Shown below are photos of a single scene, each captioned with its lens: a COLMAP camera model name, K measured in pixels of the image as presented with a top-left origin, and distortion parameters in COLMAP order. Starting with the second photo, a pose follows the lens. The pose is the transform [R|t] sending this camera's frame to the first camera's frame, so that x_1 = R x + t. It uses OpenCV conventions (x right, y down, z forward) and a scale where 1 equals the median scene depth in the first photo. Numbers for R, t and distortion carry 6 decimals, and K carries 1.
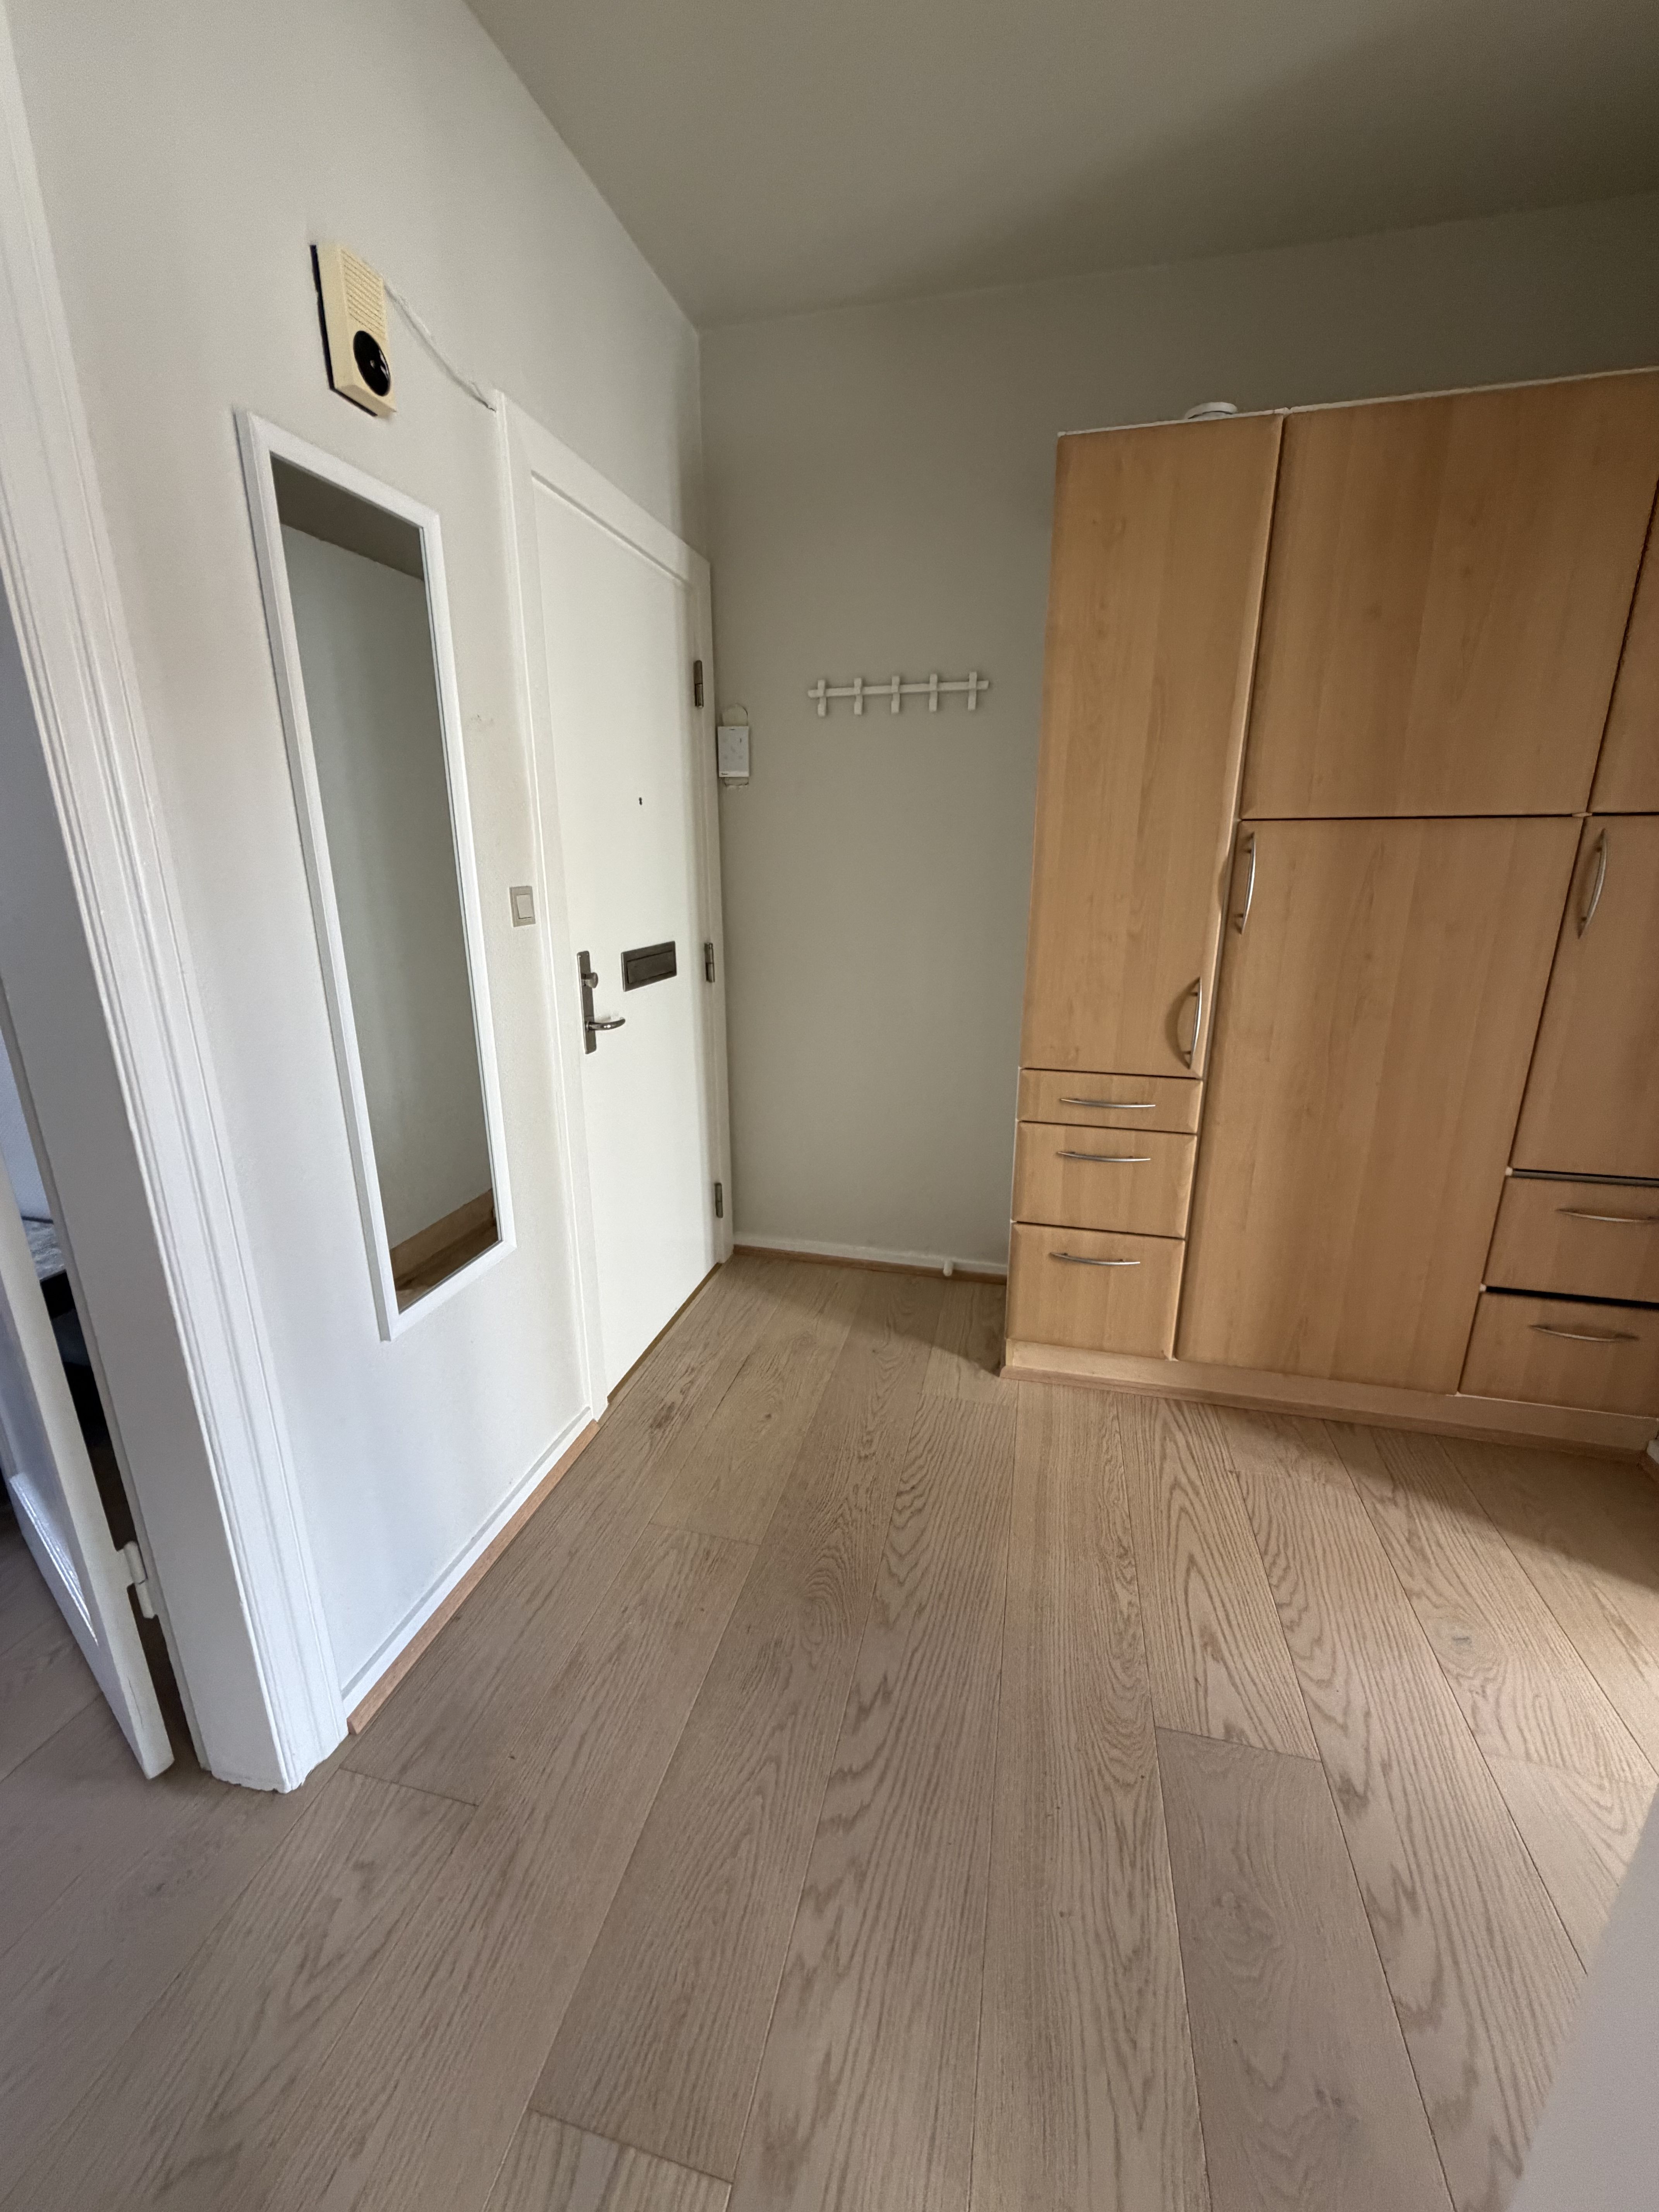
lens RADIAL K [[885.9, 0, 828.5], [0, 885.9, 1097.4], [0, 0, 1]] dist [0.003134, -0.000159]
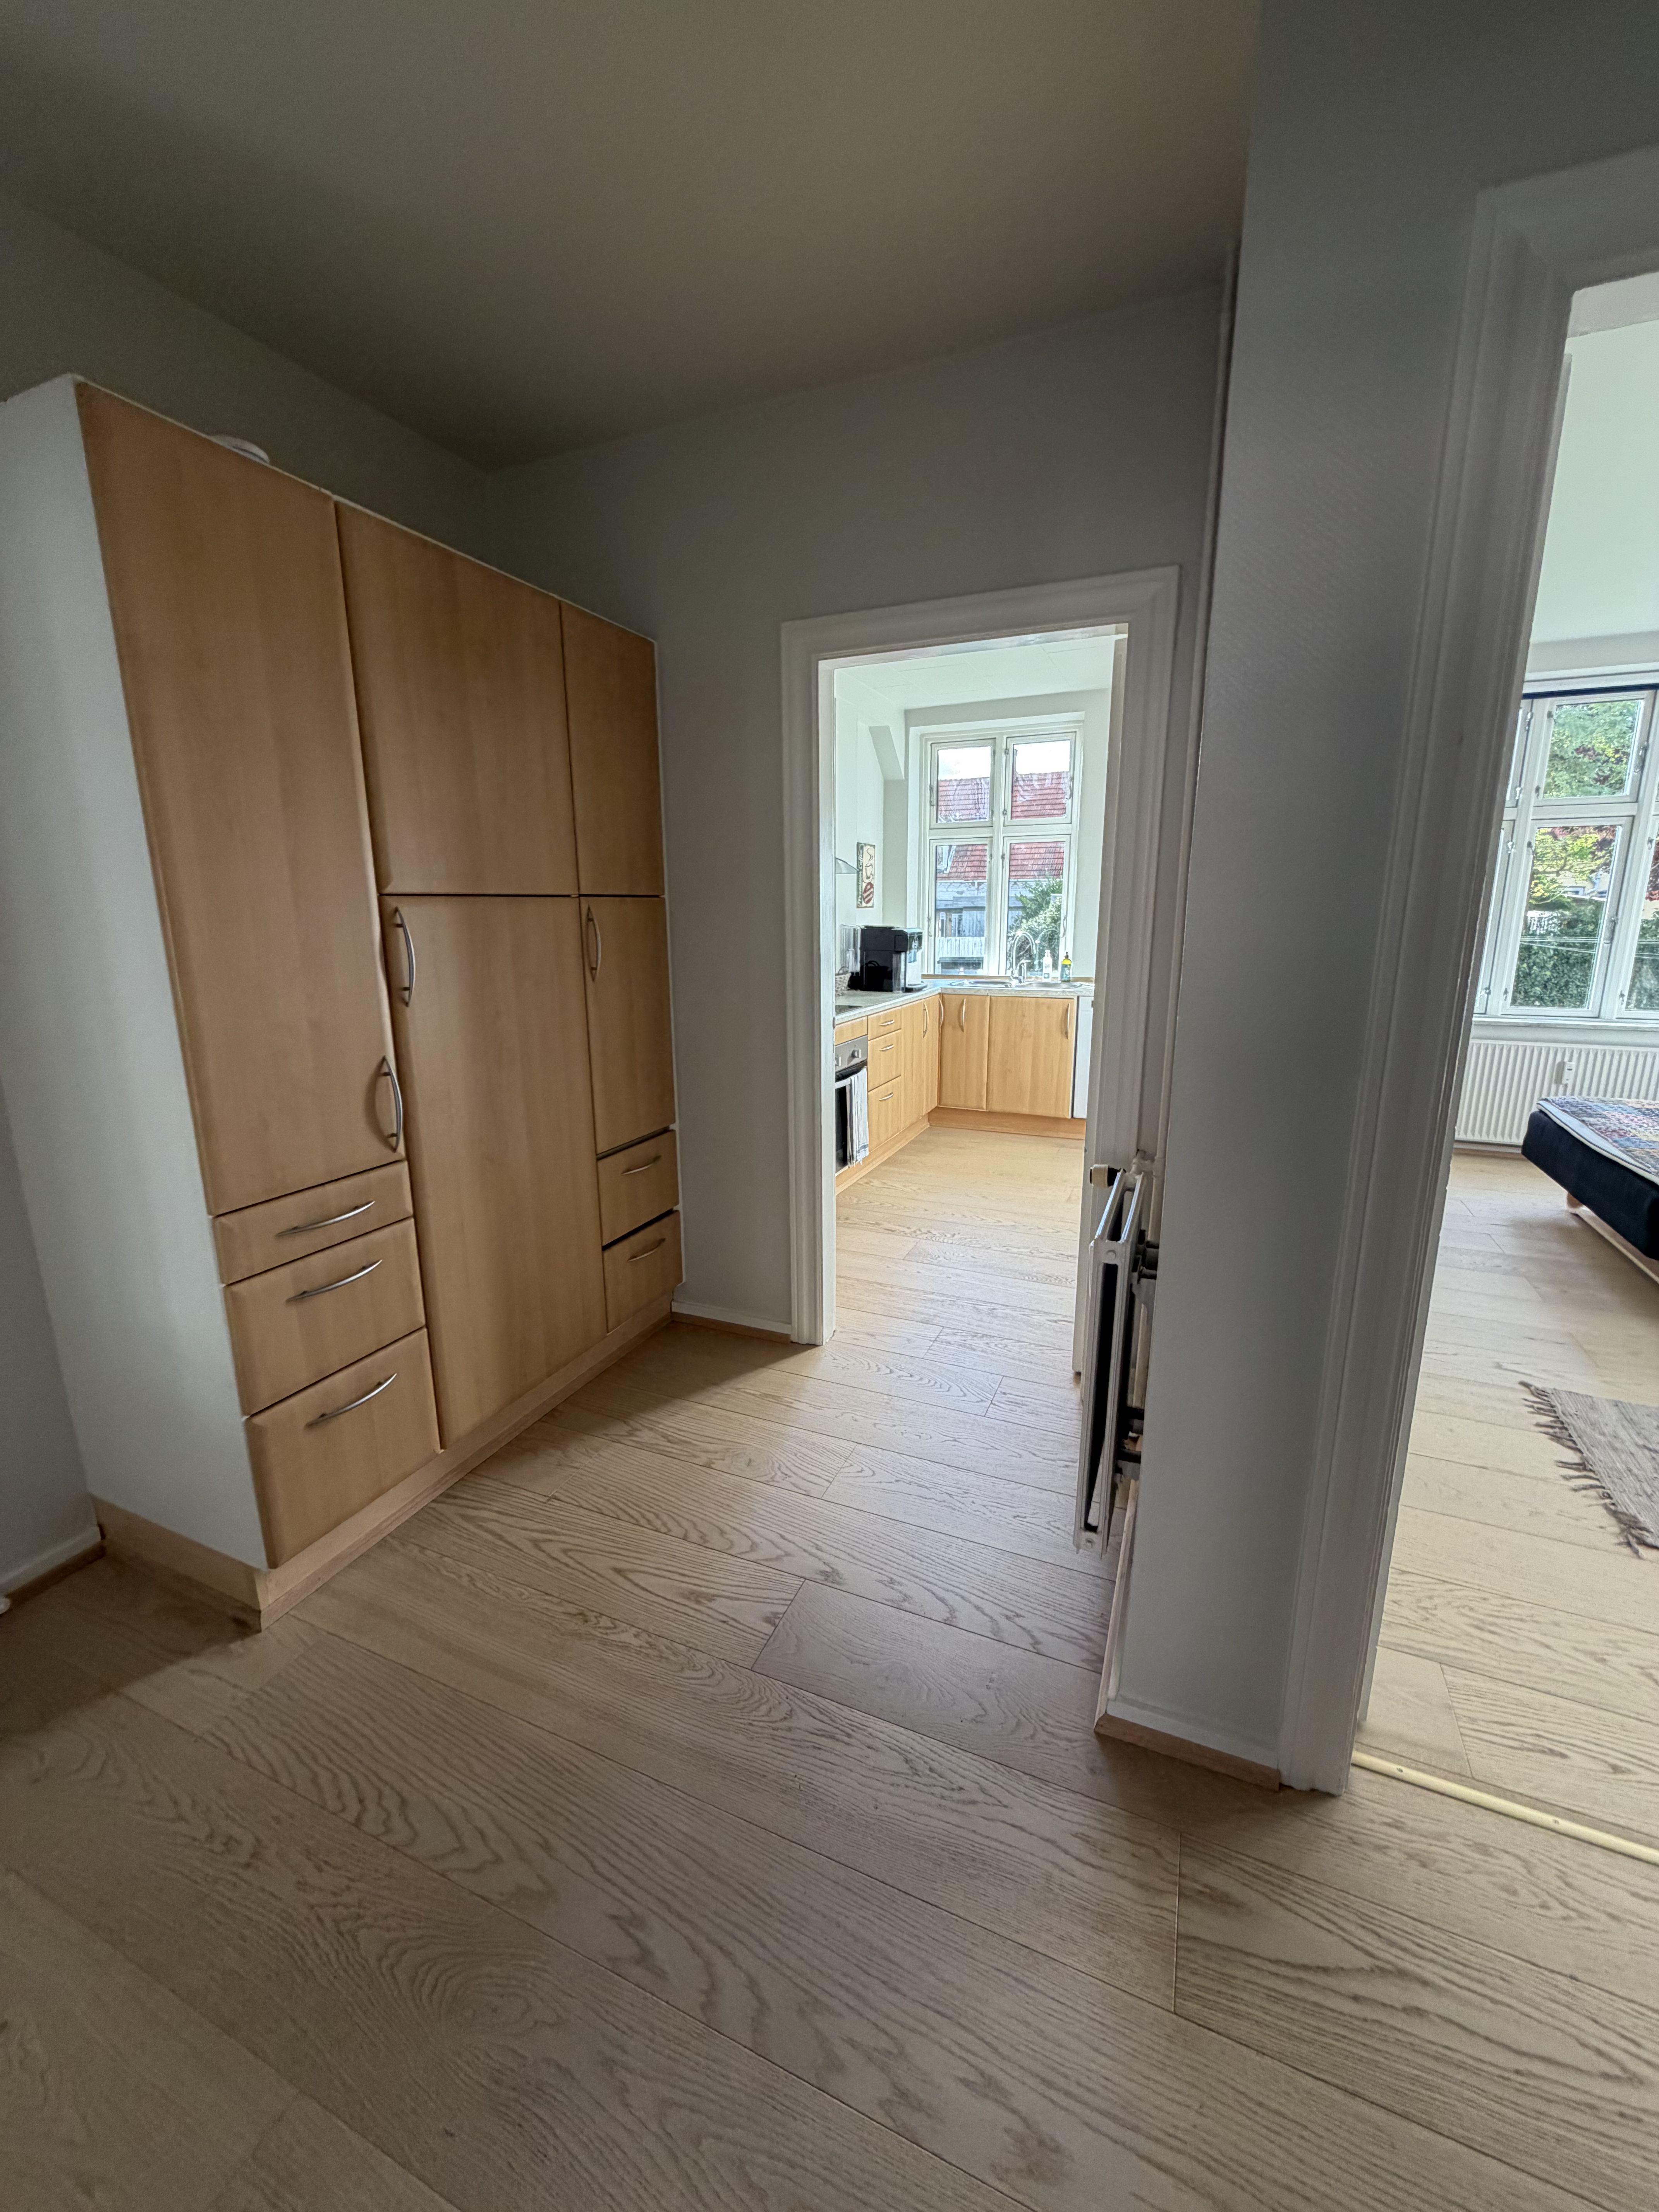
lens RADIAL K [[885.9, 0, 823.6], [0, 885.9, 1096.8], [0, 0, 1]] dist [0.003134, -0.000159]
pose [[0.165504, -0.204896, 0.964690, -0.457158], [0.274958, 0.948980, 0.154387, -0.118738], [-0.947104, 0.239698, 0.213398, 0.385120]]
